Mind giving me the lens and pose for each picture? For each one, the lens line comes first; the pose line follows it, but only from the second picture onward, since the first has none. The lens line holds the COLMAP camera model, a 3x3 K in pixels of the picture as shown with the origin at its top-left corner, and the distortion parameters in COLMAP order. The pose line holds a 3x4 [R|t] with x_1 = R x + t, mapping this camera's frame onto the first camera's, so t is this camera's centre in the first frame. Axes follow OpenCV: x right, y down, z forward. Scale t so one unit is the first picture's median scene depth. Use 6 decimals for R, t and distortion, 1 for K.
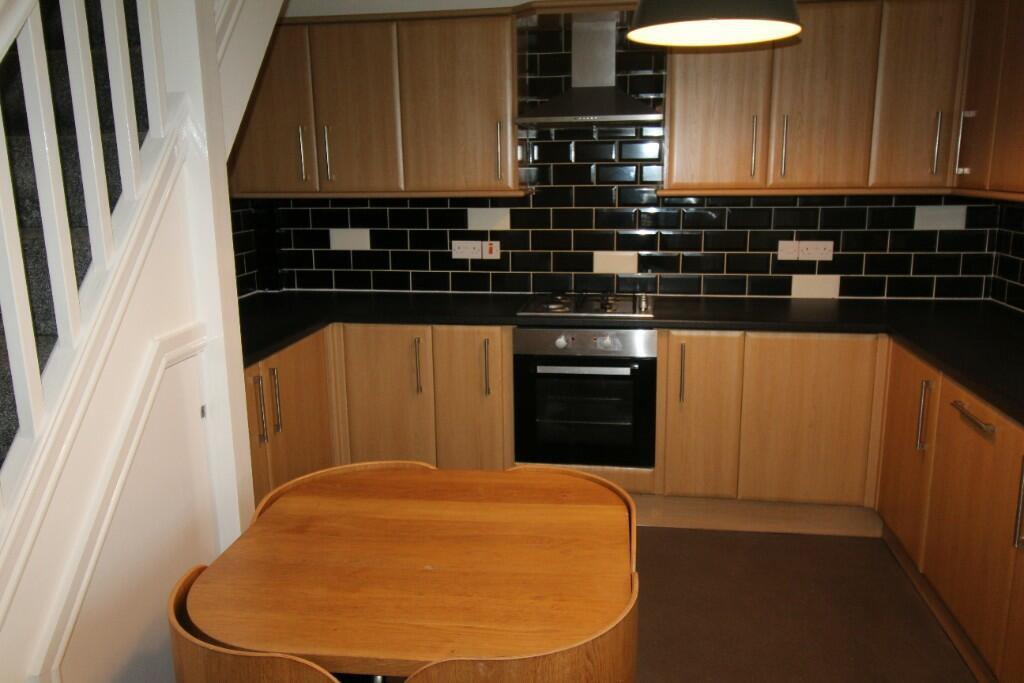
lens RADIAL K [[776.2, 0, 516.4], [0, 776.2, 342.9], [0, 0, 1]] dist [-0.023175, -0.002332]
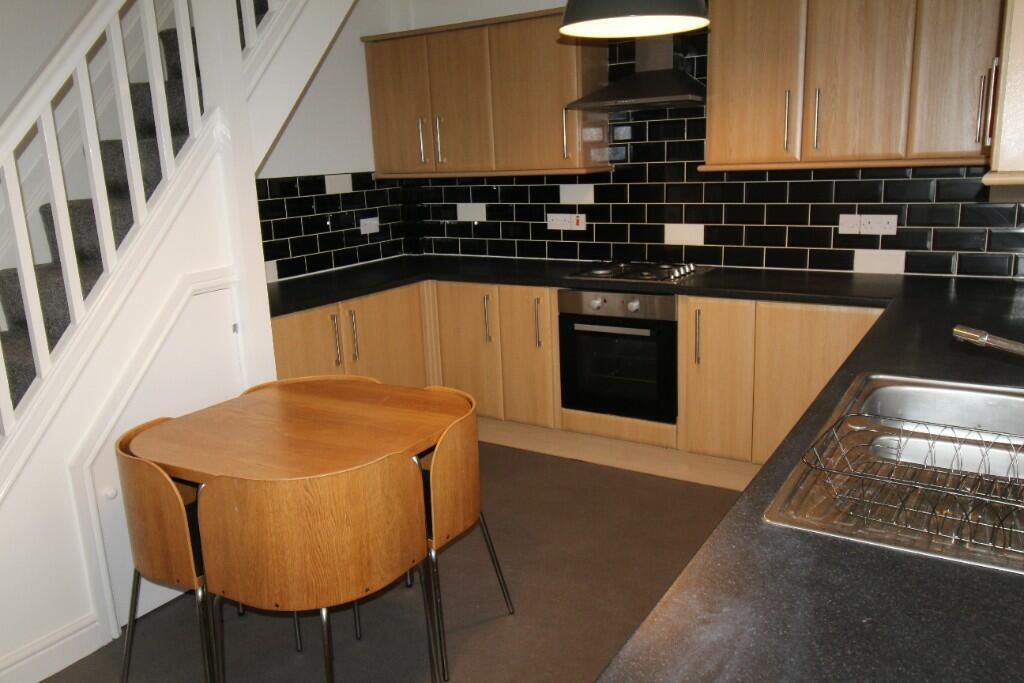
lens RADIAL K [[776.2, 0, 516.4], [0, 776.2, 342.9], [0, 0, 1]] dist [-0.023175, -0.002332]
pose [[0.921092, 0.065989, -0.383713, 0.349006], [-0.053641, 0.997642, 0.042804, 0.012201], [0.385633, -0.018844, 0.922460, -0.076500]]
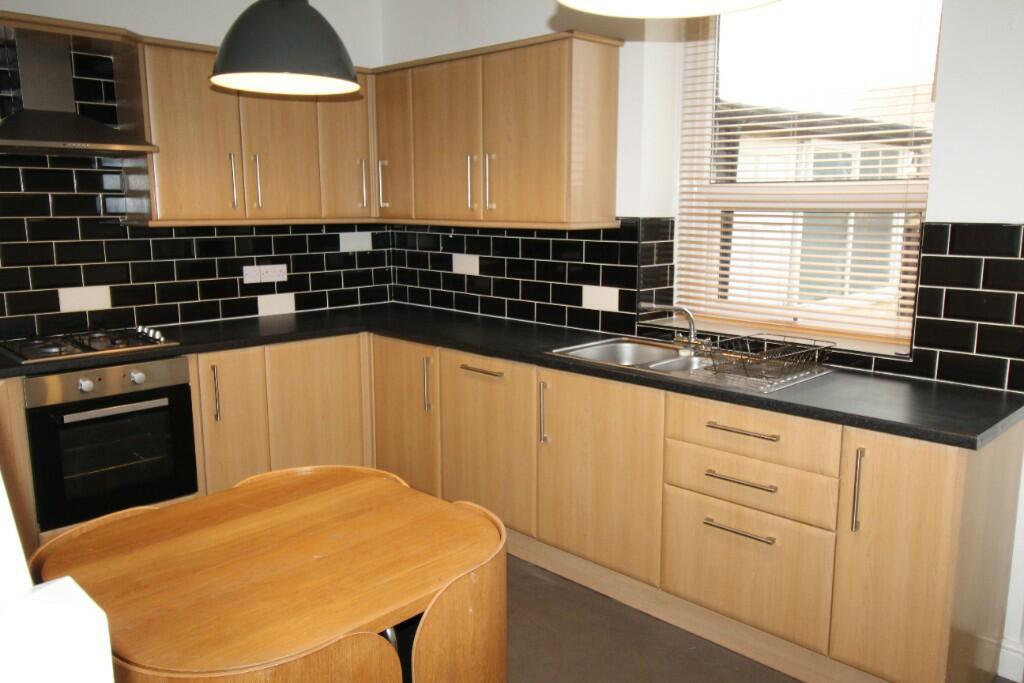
lens RADIAL K [[776.2, 0, 516.4], [0, 776.2, 342.9], [0, 0, 1]] dist [-0.023175, -0.002332]
pose [[0.594053, -0.125693, 0.794545, -0.323519], [0.158683, 0.986620, 0.037437, -0.003162], [-0.788619, 0.103841, 0.606050, 0.030860]]
